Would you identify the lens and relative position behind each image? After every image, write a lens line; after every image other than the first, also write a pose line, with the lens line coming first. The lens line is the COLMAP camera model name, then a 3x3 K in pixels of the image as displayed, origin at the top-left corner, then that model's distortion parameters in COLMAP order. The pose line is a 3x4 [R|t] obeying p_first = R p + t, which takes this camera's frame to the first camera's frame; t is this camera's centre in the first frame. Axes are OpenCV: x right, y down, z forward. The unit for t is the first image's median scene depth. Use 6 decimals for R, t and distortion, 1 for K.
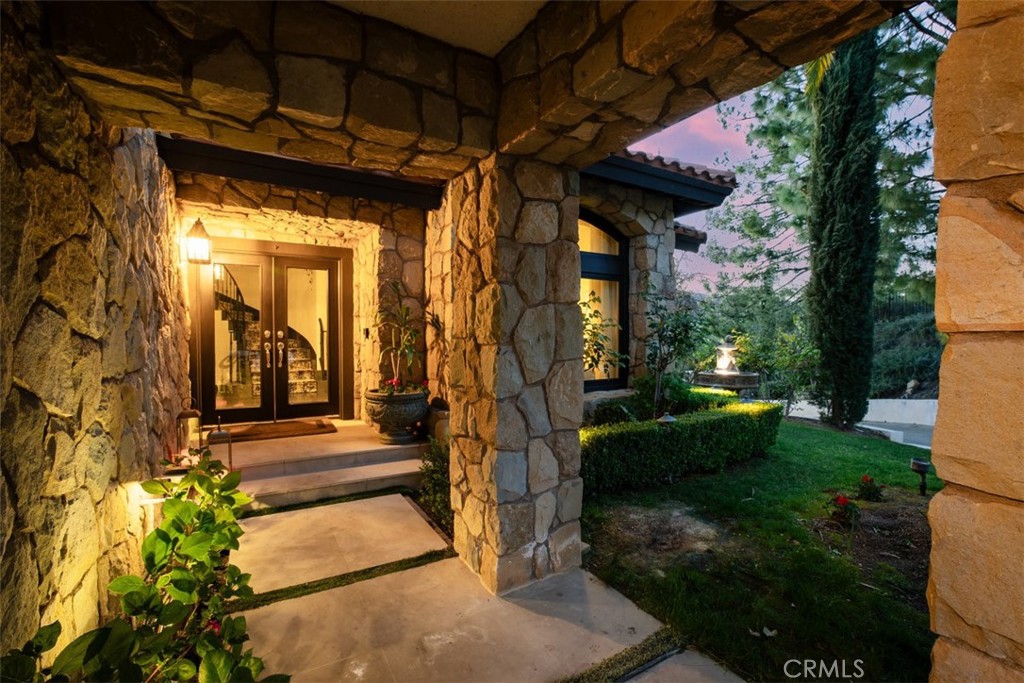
lens RADIAL K [[437.2, 0, 512.0], [0, 437.2, 341.5], [0, 0, 1]] dist [-0.022071, -0.000034]
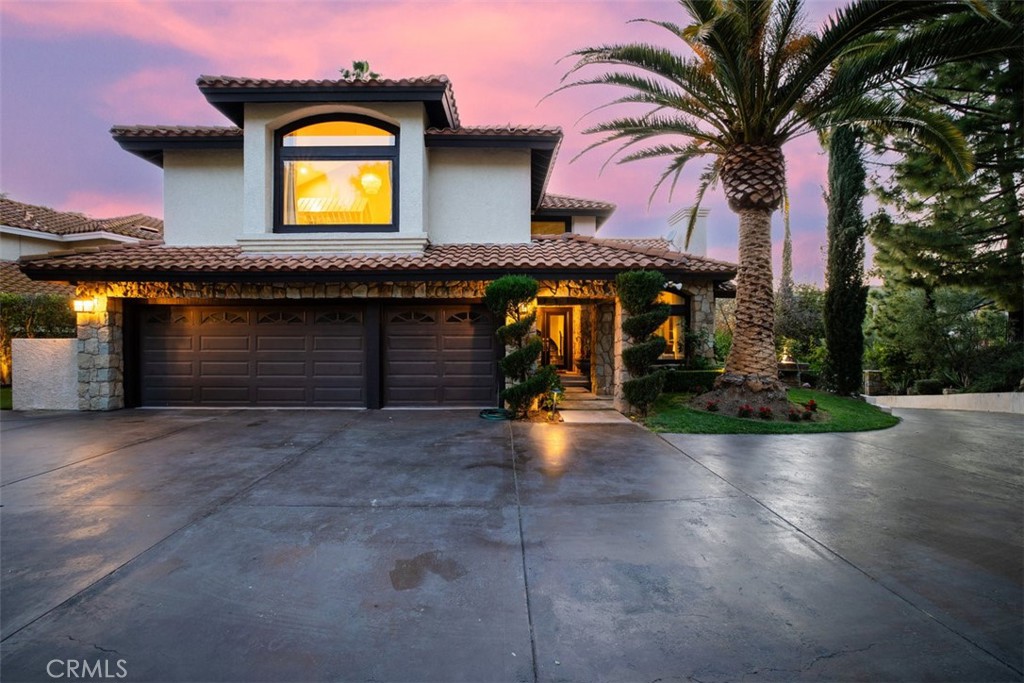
lens RADIAL K [[437.2, 0, 512.0], [0, 437.2, 341.5], [0, 0, 1]] dist [-0.022071, -0.000034]
pose [[0.872235, 0.005507, -0.489057, 0.589100], [-0.005479, 0.999984, 0.001490, -0.005407], [0.489057, 0.001380, 0.872251, -1.438823]]
